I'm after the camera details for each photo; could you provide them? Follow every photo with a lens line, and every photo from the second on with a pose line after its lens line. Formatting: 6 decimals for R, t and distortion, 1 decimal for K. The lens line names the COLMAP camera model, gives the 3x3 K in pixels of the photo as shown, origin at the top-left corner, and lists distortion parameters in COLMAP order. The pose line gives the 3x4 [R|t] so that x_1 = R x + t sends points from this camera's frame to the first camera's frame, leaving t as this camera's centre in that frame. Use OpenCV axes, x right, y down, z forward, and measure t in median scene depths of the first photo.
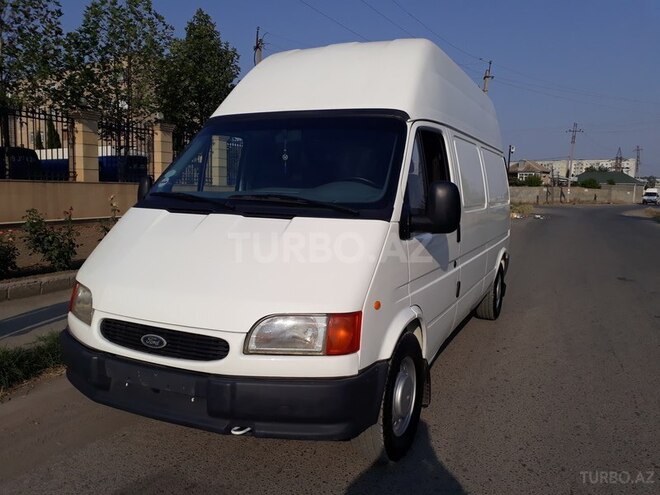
lens RADIAL K [[538.4, 0, 319.7], [0, 538.4, 191.2], [0, 0, 1]] dist [0.012125, 0.007957]
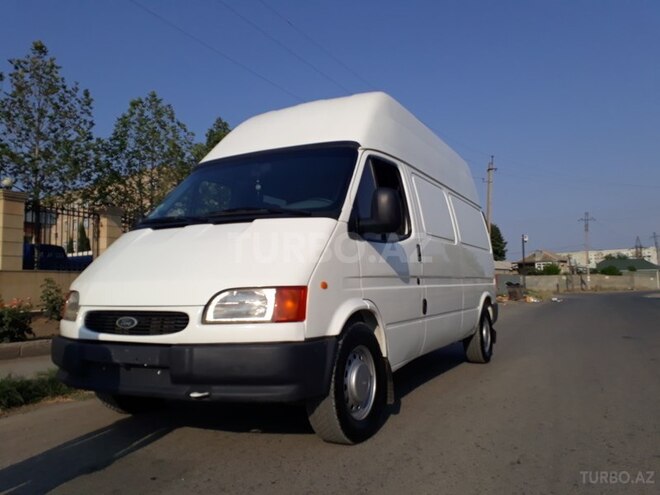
lens RADIAL K [[517.5, 0, 318.3], [0, 517.5, 194.1], [0, 0, 1]] dist [0.062470, -0.062870]
pose [[0.998253, -0.046162, -0.036889, 0.059150], [0.038548, 0.981876, -0.185565, 0.092721], [0.044786, 0.183819, 0.981939, -0.045200]]
